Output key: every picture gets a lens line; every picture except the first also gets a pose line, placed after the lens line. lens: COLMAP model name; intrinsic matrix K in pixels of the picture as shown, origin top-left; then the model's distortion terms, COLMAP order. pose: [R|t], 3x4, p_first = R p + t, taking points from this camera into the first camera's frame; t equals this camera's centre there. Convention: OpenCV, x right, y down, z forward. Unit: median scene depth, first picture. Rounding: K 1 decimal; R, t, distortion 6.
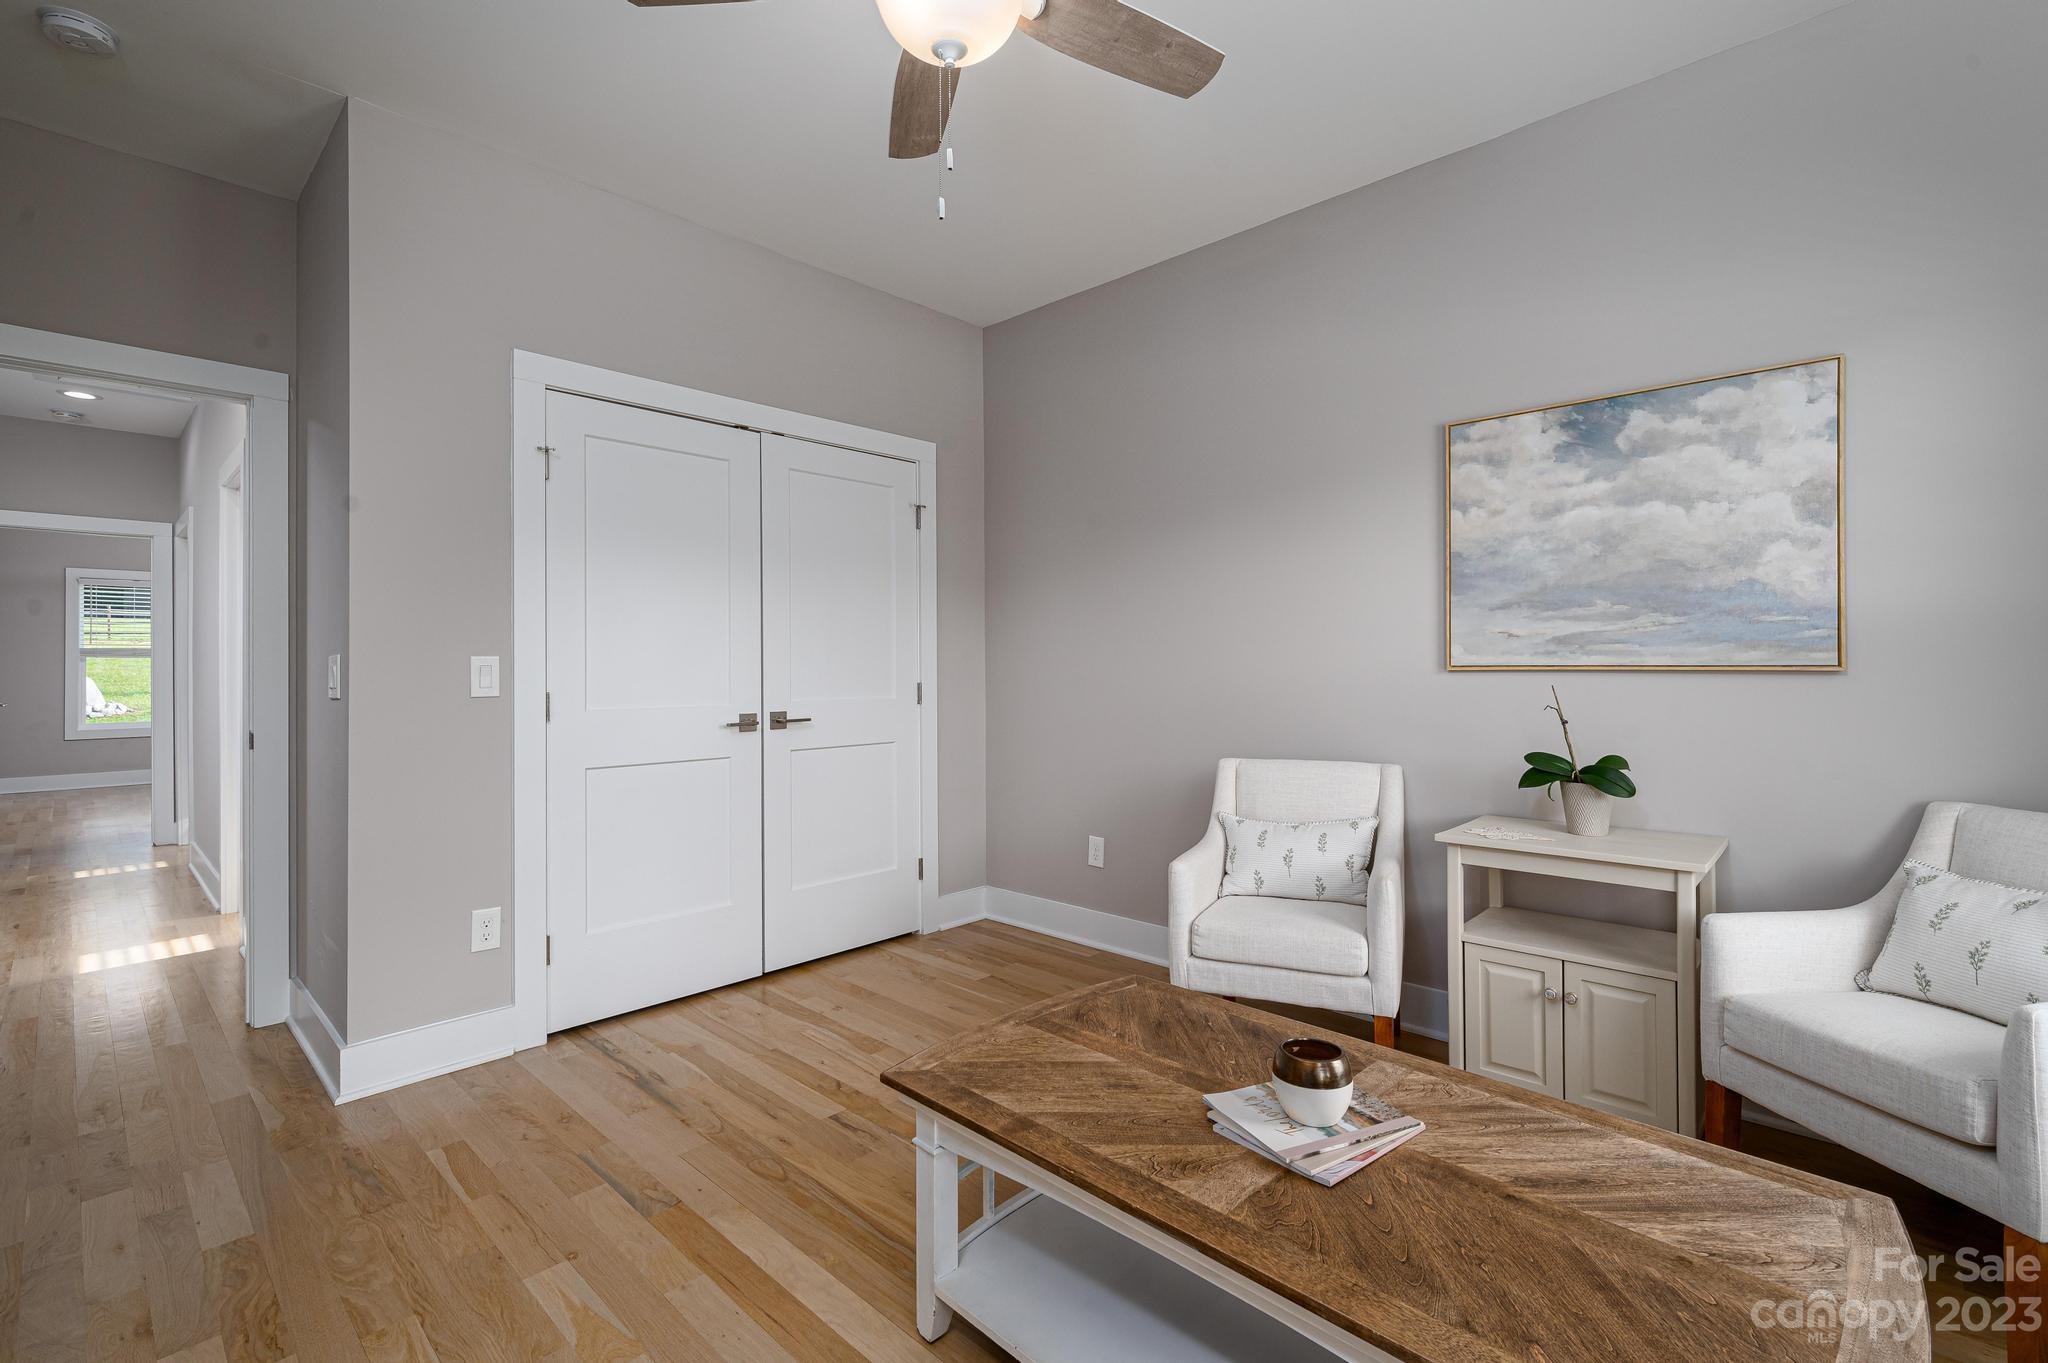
lens RADIAL K [[942.4, 0, 1030.6], [0, 942.4, 667.5], [0, 0, 1]] dist [0.000227, -0.000226]
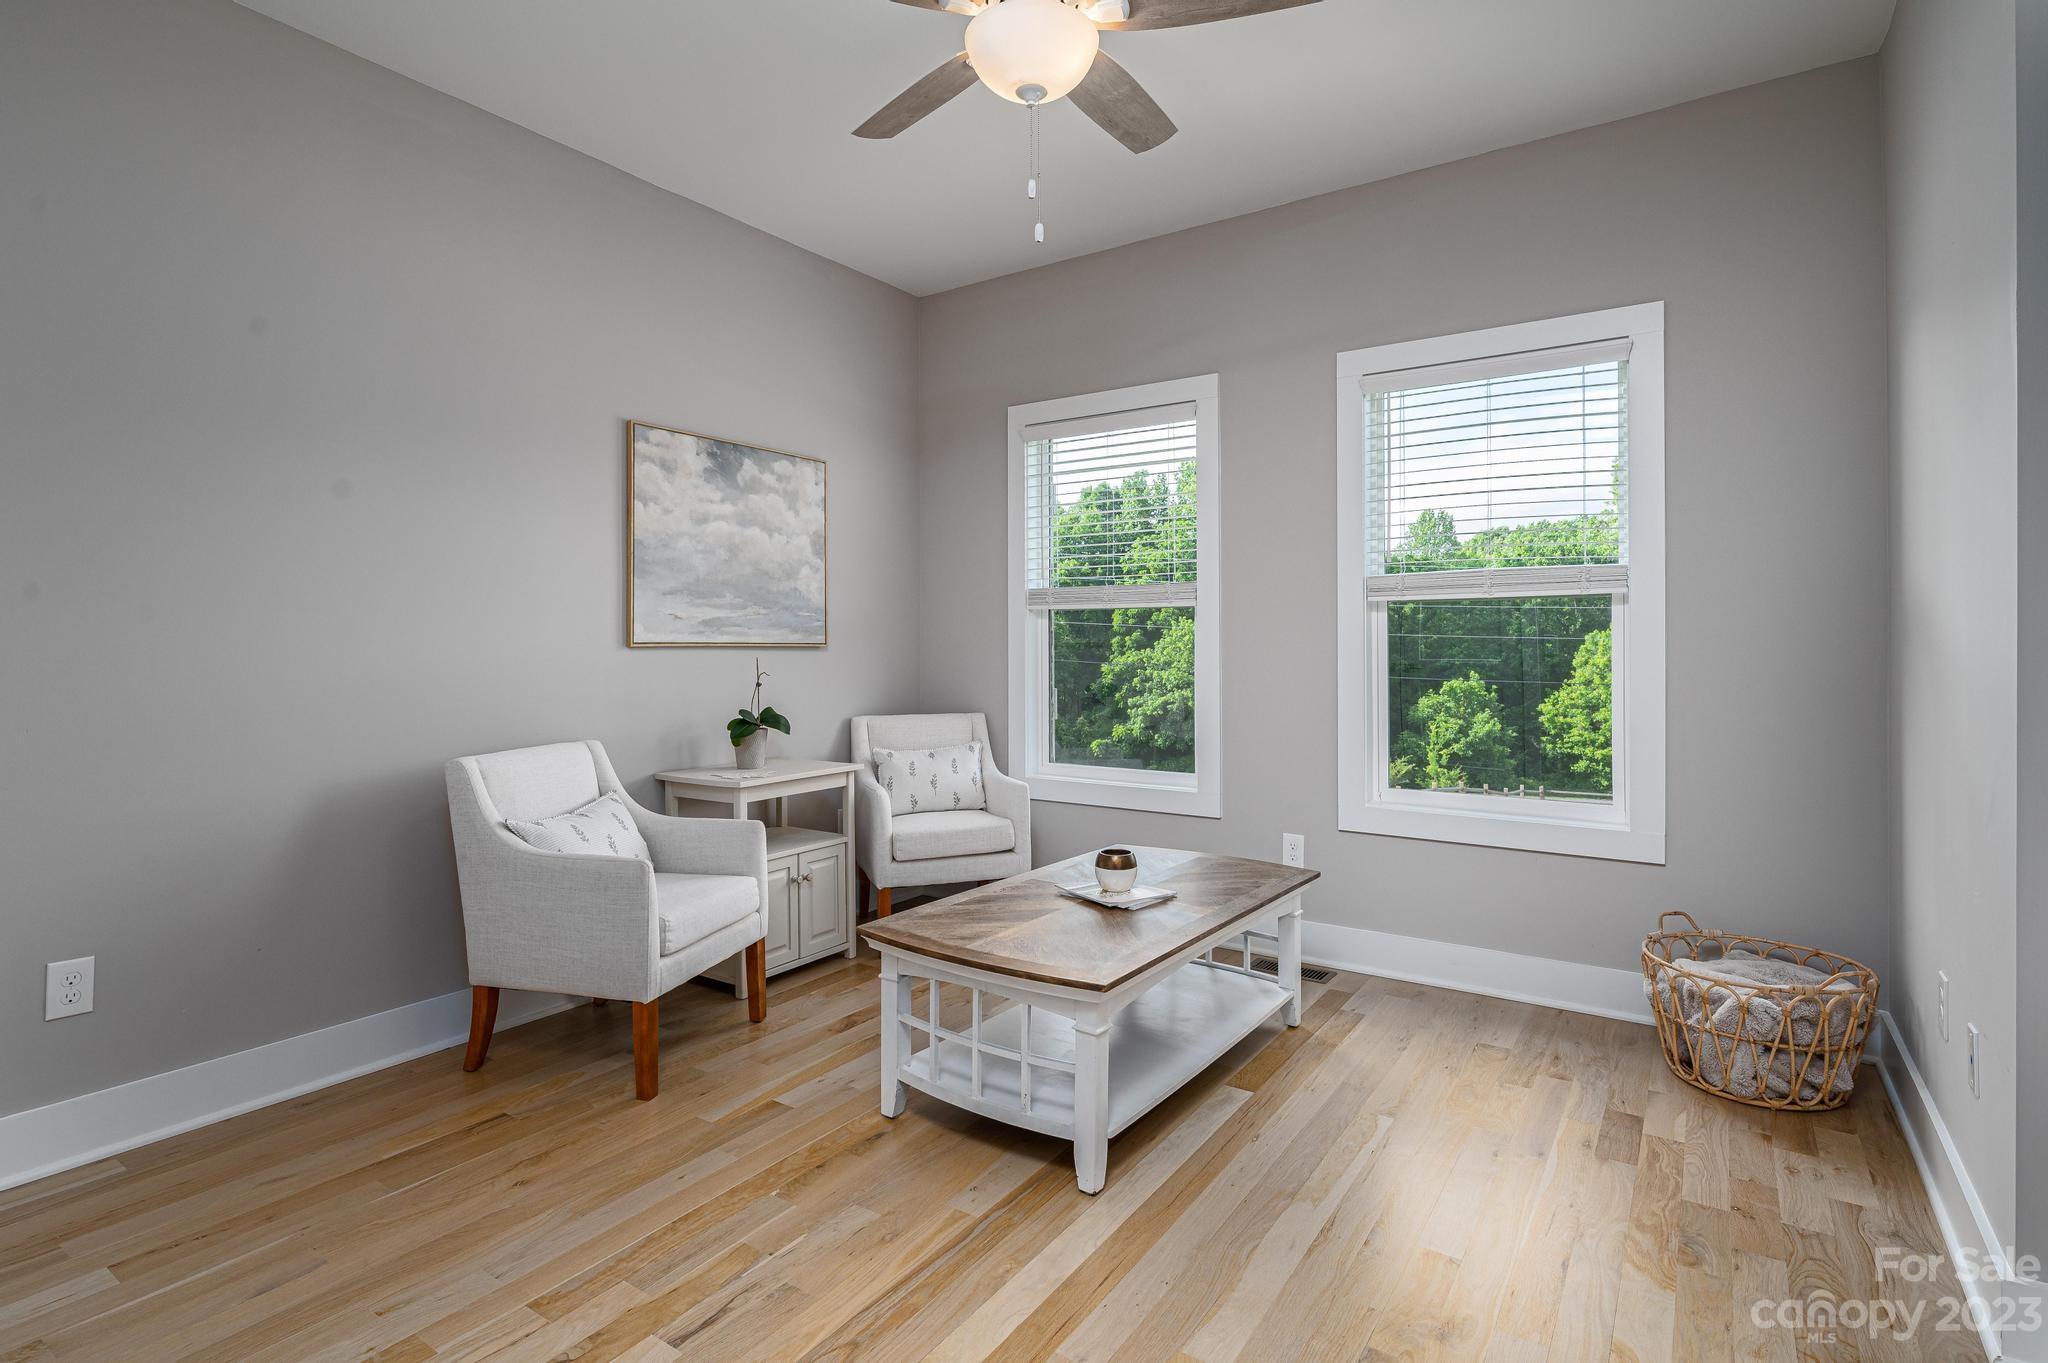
lens RADIAL K [[991.2, 0, 1045.6], [0, 991.2, 651.3], [0, 0, 1]] dist [-0.000164, 0.000352]
pose [[-0.179270, -0.003042, 0.983795, -0.850238], [0.002857, 0.999989, 0.003613, 0.005899], [-0.983796, 0.003458, -0.179260, 0.811421]]
